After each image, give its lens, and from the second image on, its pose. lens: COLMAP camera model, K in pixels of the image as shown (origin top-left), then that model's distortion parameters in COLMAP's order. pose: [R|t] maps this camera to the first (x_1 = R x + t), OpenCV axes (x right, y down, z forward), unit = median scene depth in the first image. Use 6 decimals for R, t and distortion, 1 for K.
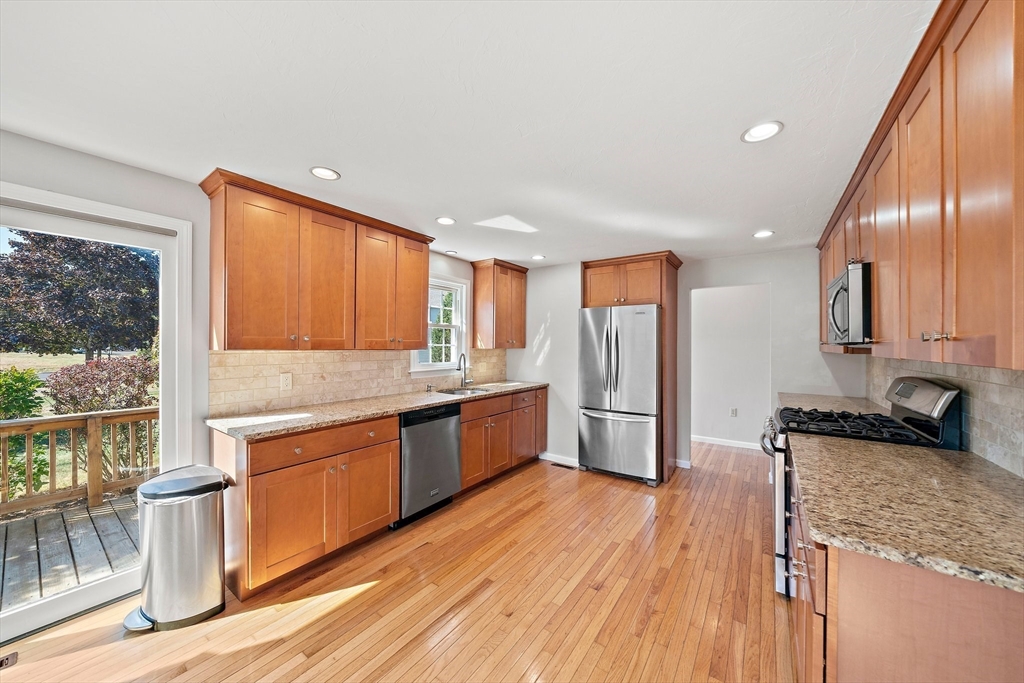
lens RADIAL K [[356.7, 0, 512.6], [0, 356.7, 341.5], [0, 0, 1]] dist [-0.008642, -0.000172]
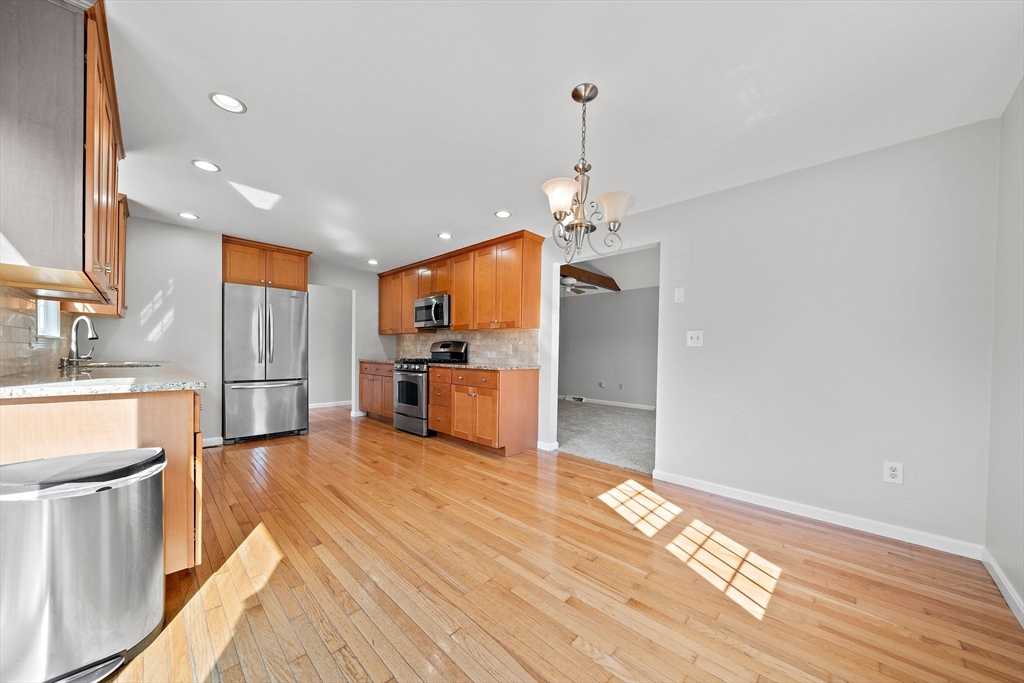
lens RADIAL K [[356.7, 0, 511.5], [0, 356.7, 350.5], [0, 0, 1]] dist [-0.008642, -0.000172]
pose [[0.151295, -0.000396, 0.988489, -0.956007], [-0.024964, 0.999679, 0.004222, 0.103754], [-0.988173, -0.025315, 0.151237, 0.090200]]
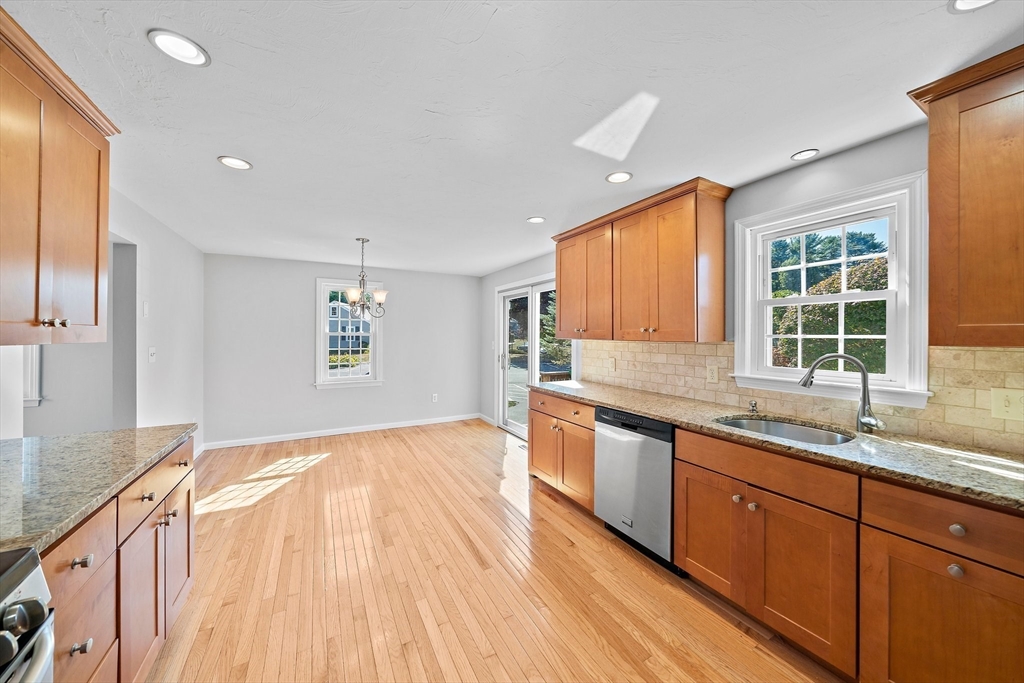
lens RADIAL K [[356.7, 0, 513.9], [0, 356.7, 332.0], [0, 0, 1]] dist [-0.008642, -0.000172]
pose [[-0.431408, -0.016251, -0.902011, 0.607462], [0.003315, 0.999802, -0.019598, 0.018278], [0.902151, -0.011445, -0.431269, 1.119399]]
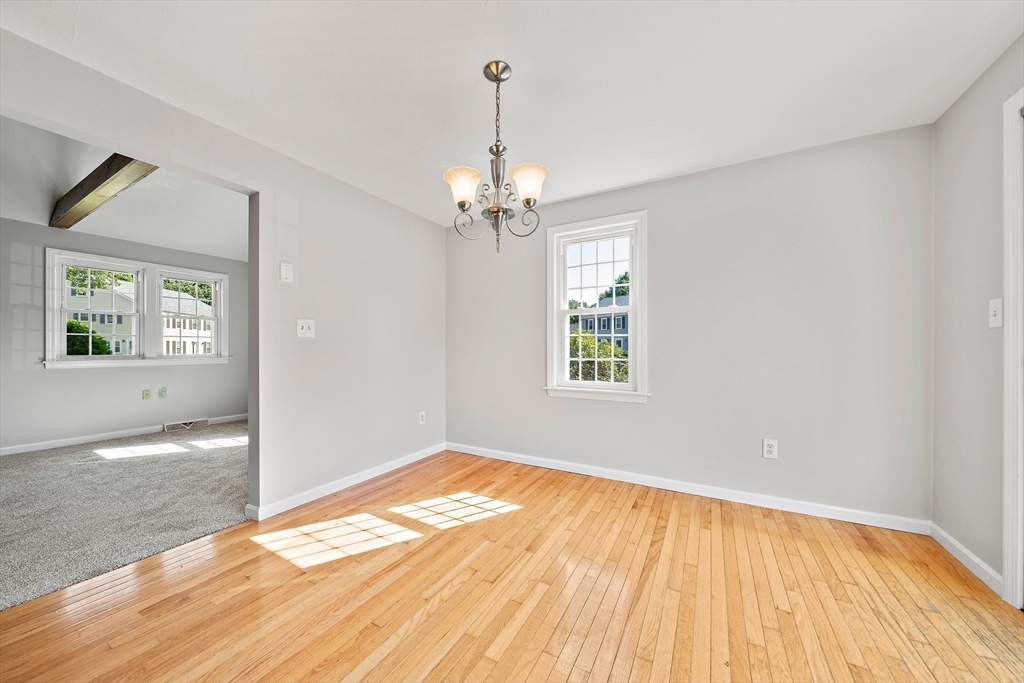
lens RADIAL K [[356.7, 0, 511.9], [0, 356.7, 348.8], [0, 0, 1]] dist [-0.008642, -0.000172]
pose [[-0.994202, -0.007828, -0.107246, -0.278084], [-0.006895, 0.999935, -0.009059, 0.115349], [0.107310, -0.008267, -0.994191, 0.647918]]
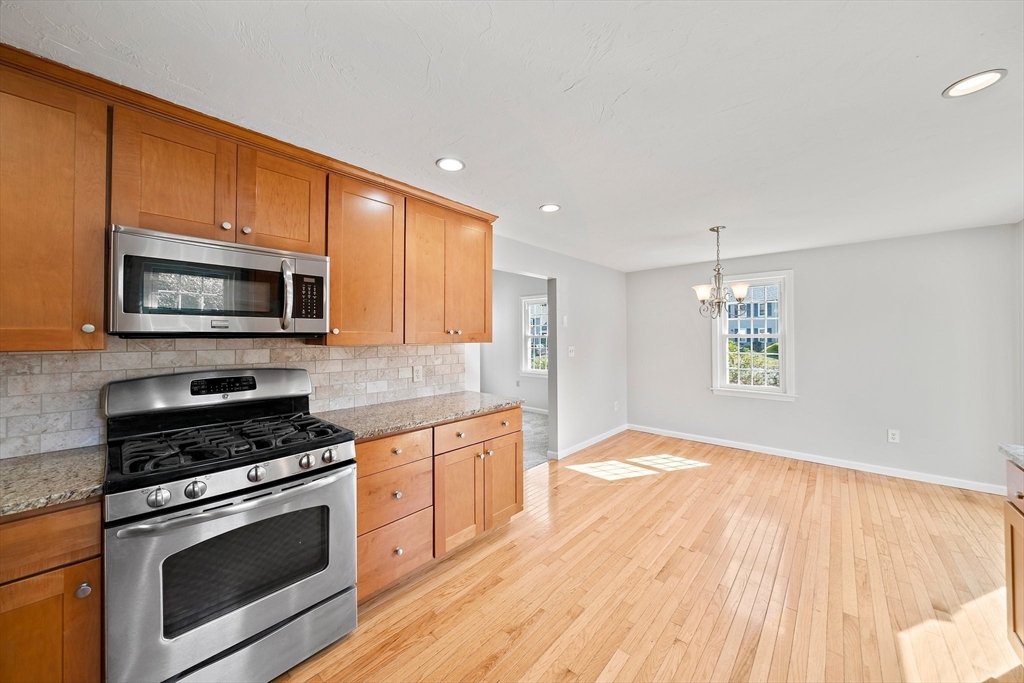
lens RADIAL K [[356.7, 0, 519.1], [0, 356.7, 334.0], [0, 0, 1]] dist [-0.008642, -0.000172]
pose [[-0.993792, -0.004506, 0.111166, 0.185592], [-0.006627, 0.999803, -0.018719, 0.015087], [-0.111059, -0.019340, -0.993626, 1.251994]]
